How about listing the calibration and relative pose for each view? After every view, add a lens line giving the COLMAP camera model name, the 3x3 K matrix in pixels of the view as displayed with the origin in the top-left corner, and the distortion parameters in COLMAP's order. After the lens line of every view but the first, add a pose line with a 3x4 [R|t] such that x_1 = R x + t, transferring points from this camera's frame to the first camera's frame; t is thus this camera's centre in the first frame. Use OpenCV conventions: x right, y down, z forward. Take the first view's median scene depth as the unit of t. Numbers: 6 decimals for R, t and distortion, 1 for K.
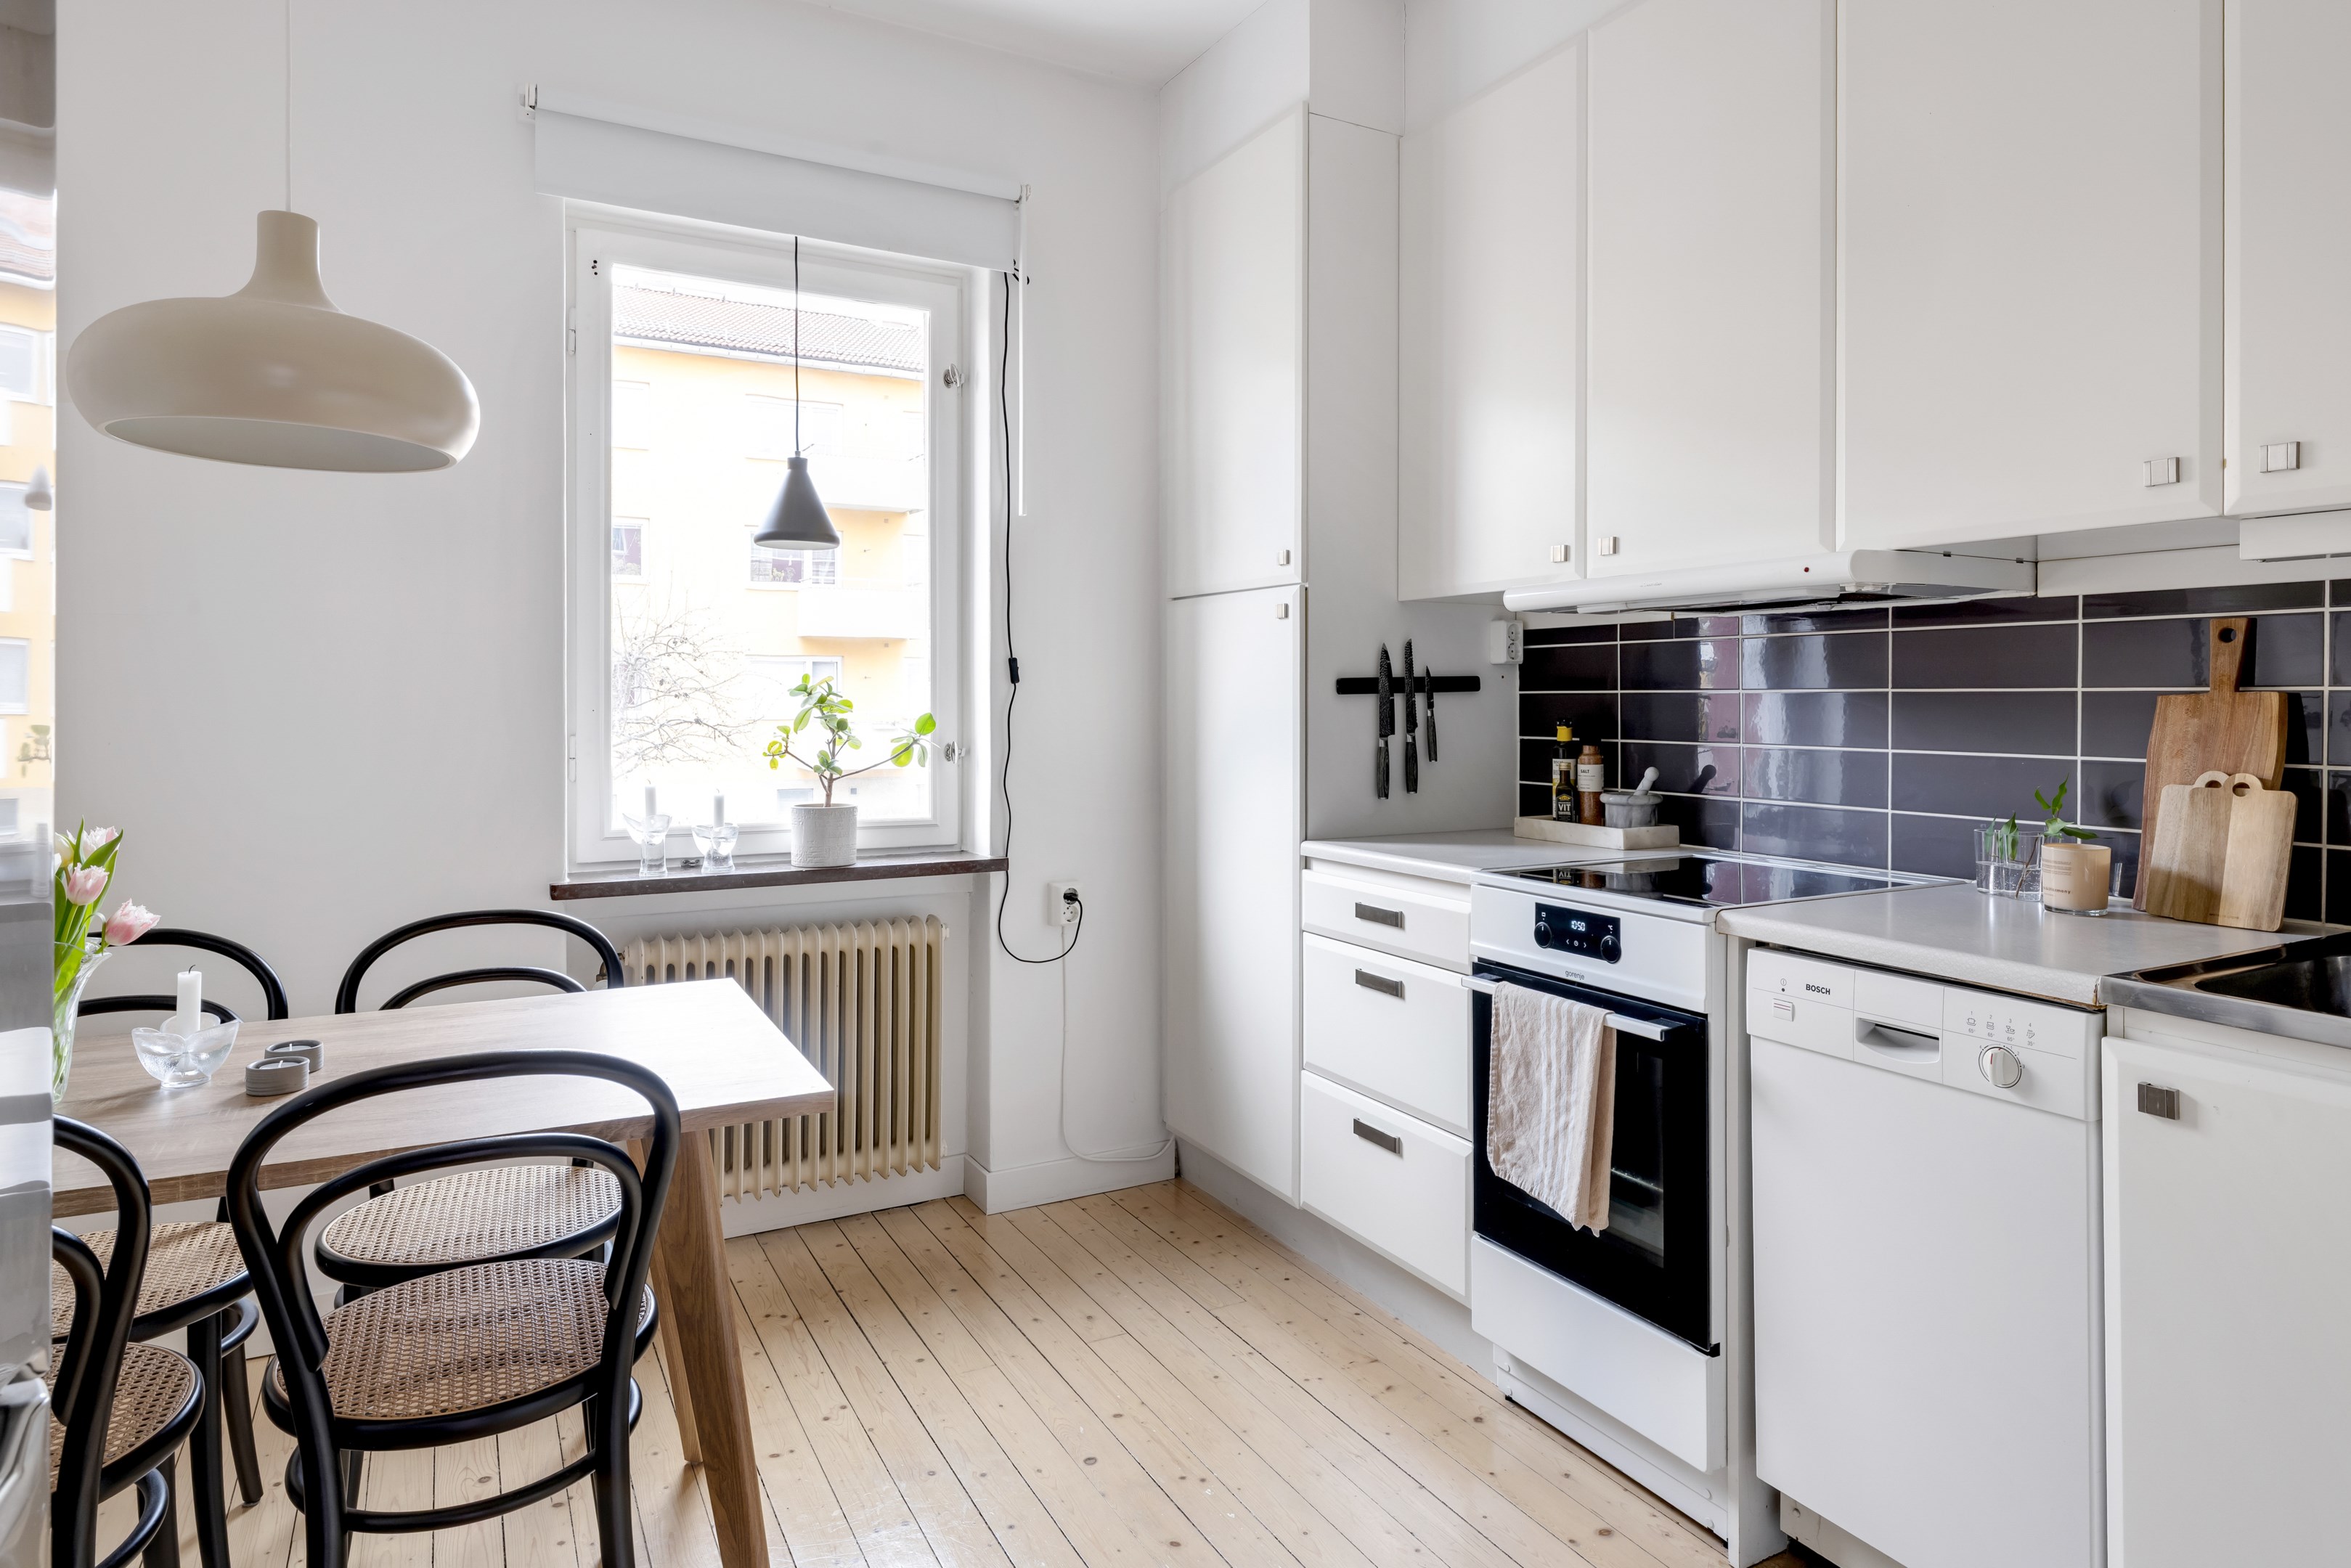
lens RADIAL K [[1362.9, 0, 1176.0], [0, 1362.9, 703.0], [0, 0, 1]] dist [-0.001184, 0.000579]
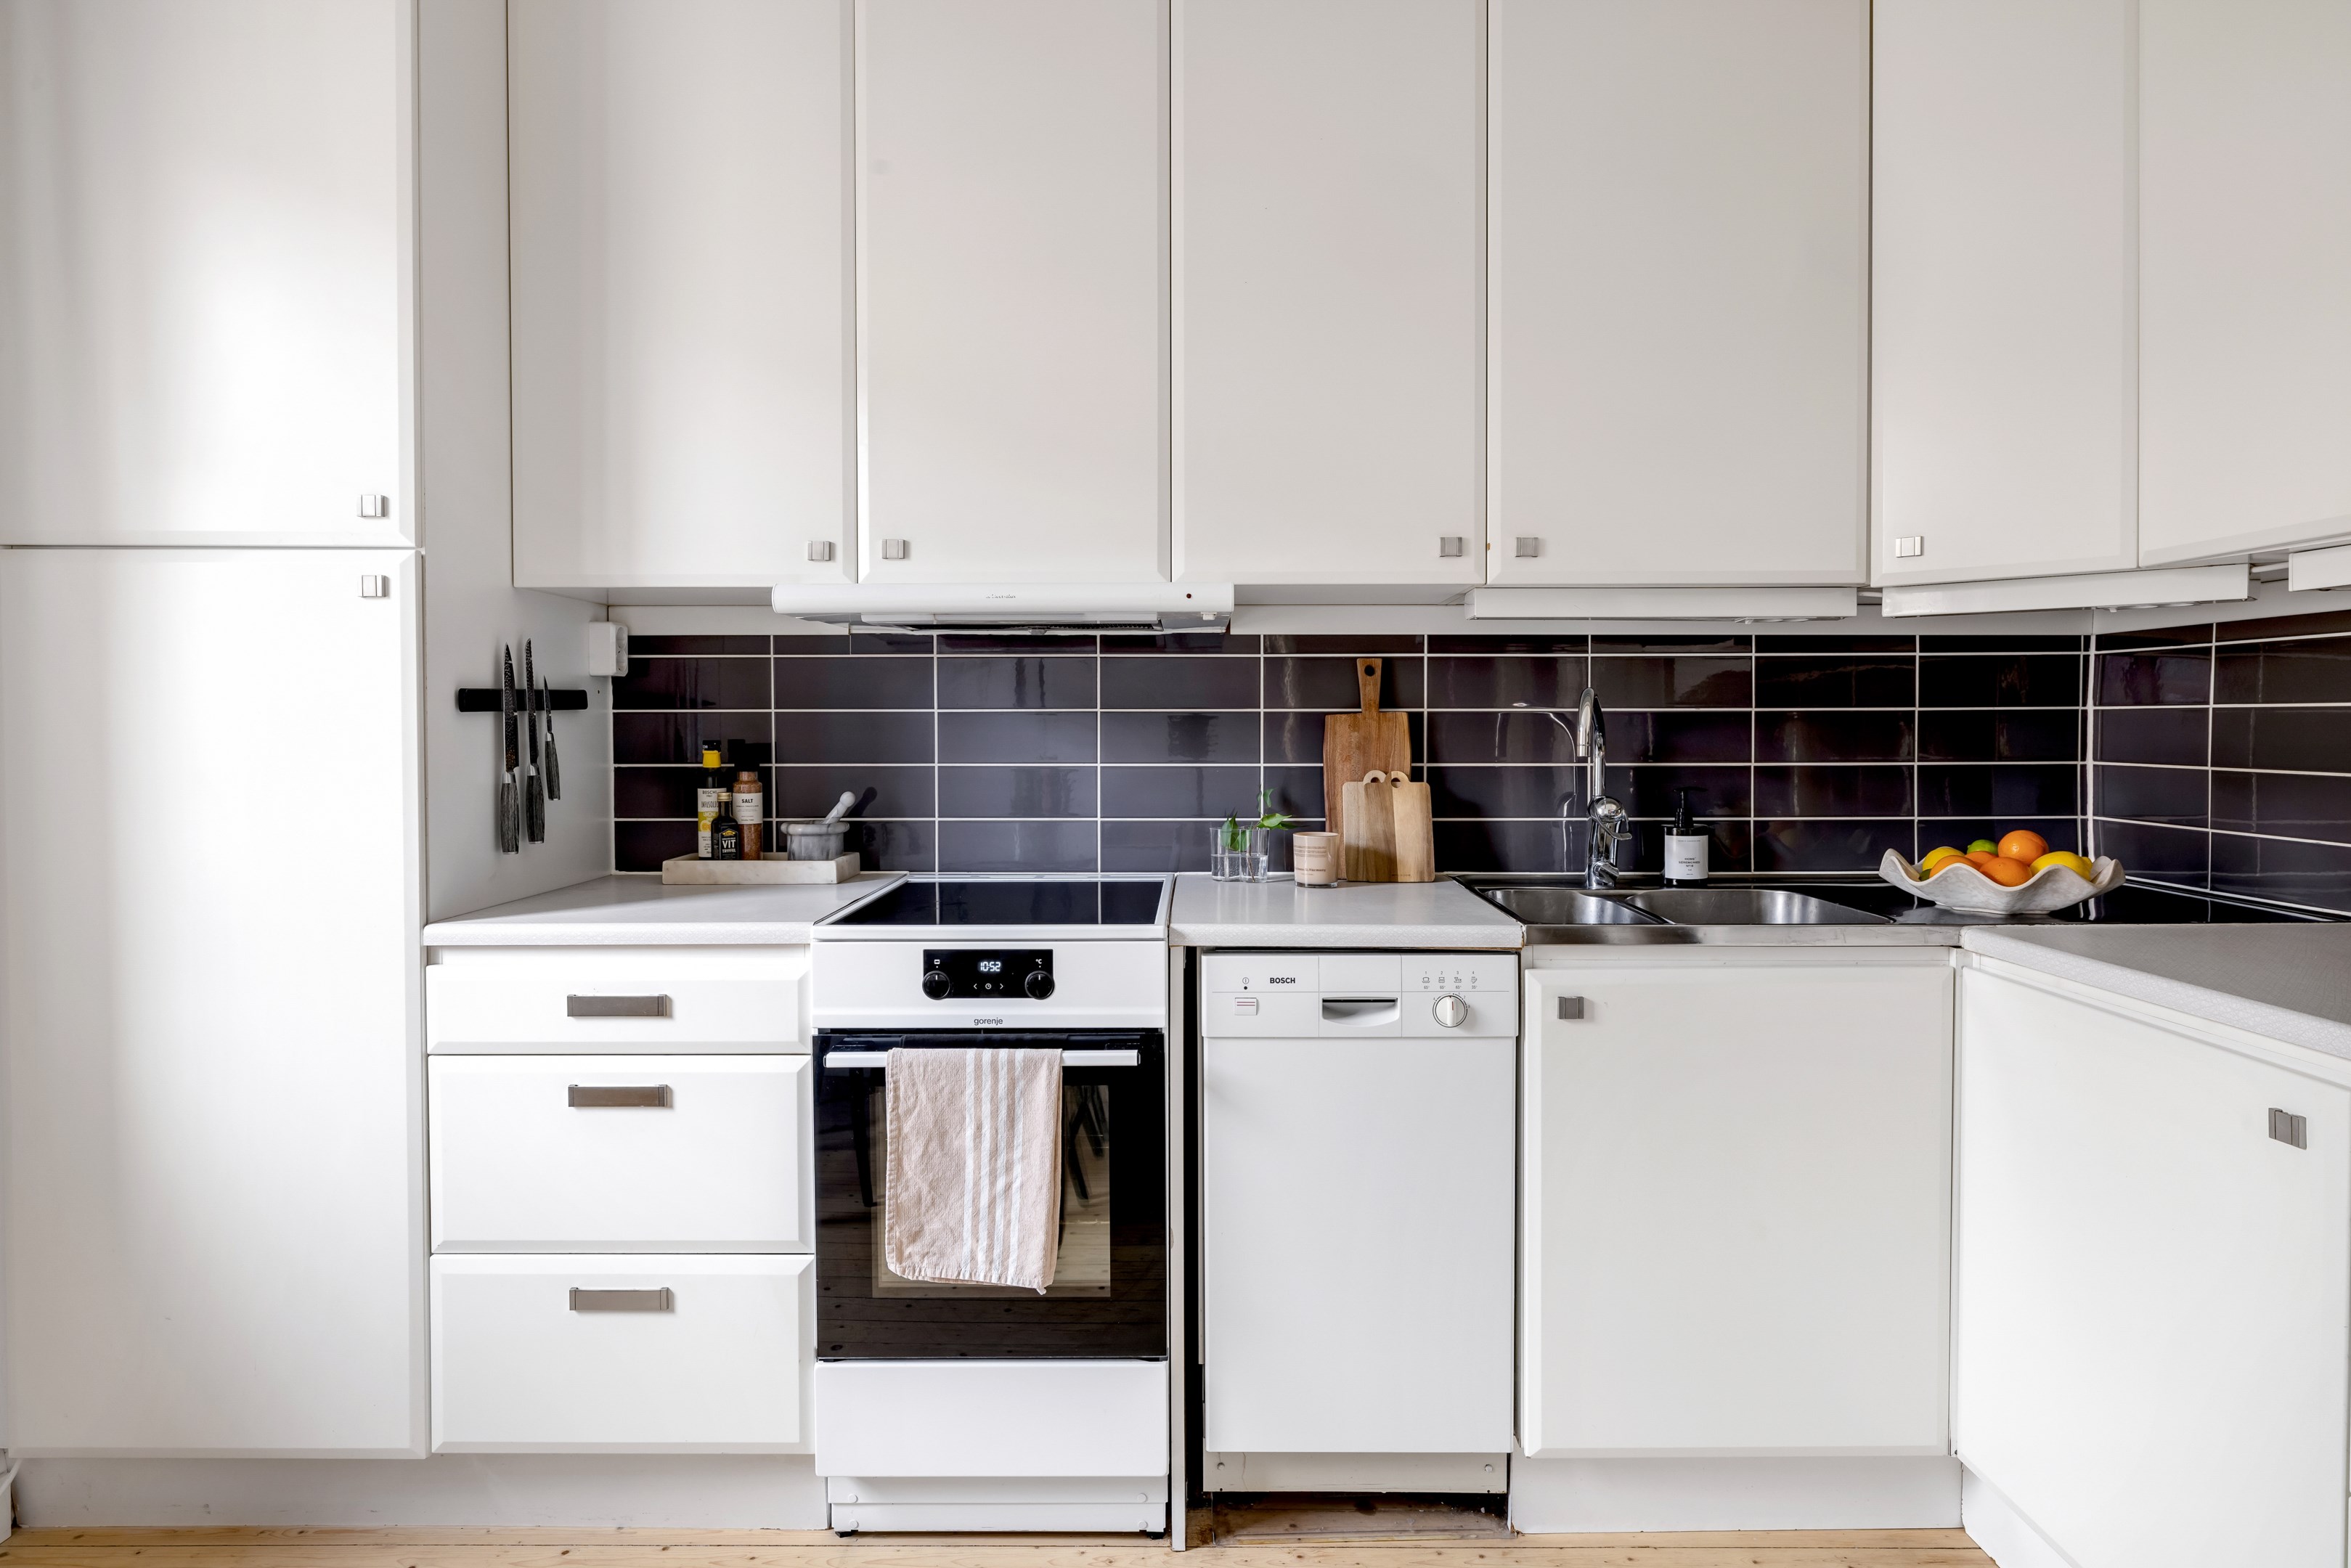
lens RADIAL K [[1278.7, 0, 1222.7], [0, 1278.7, 749.6], [0, 0, 1]] dist [-0.002382, 0.001066]
pose [[0.474213, -0.020118, 0.880180, -0.293443], [0.004652, 0.999782, 0.020345, 0.001792], [-0.880398, -0.005553, 0.474203, 0.356660]]
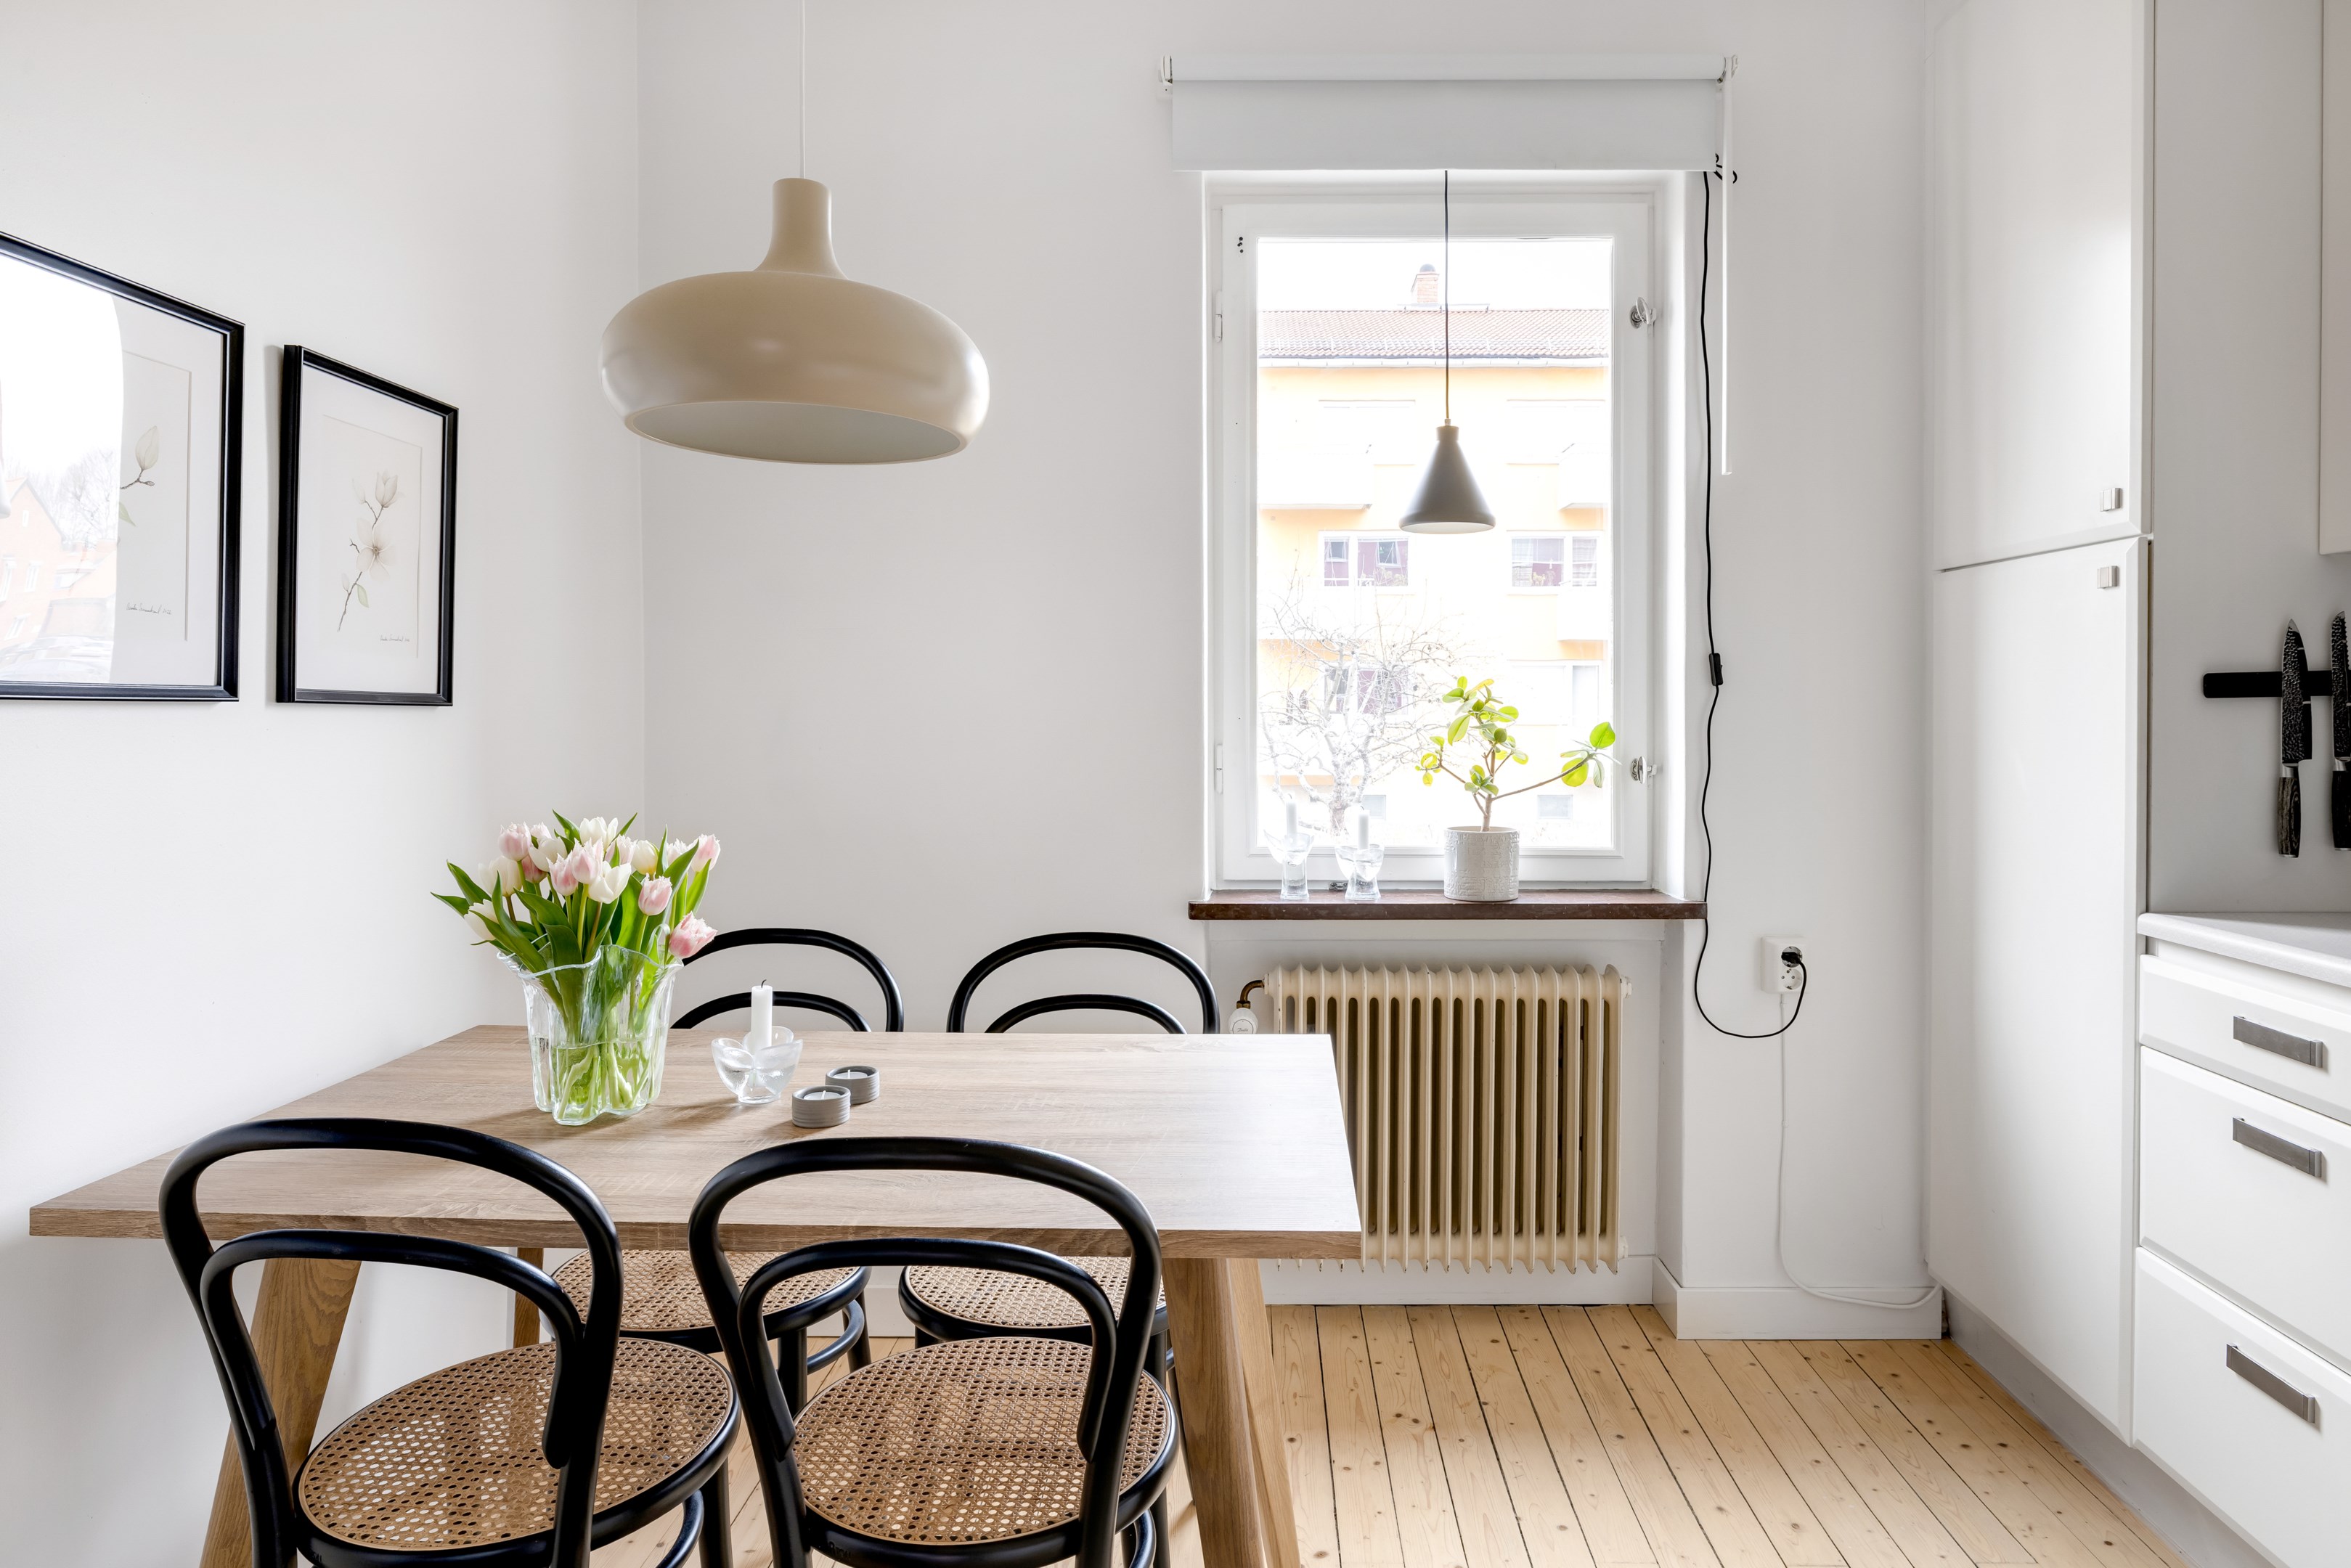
lens RADIAL K [[1371.9, 0, 1224.1], [0, 1371.9, 722.7], [0, 0, 1]] dist [-0.005884, -0.001332]
pose [[0.870377, 0.004779, -0.492363, 0.031435], [0.000664, 0.999941, 0.010880, -0.001849], [0.492386, -0.009796, 0.870322, 0.187773]]
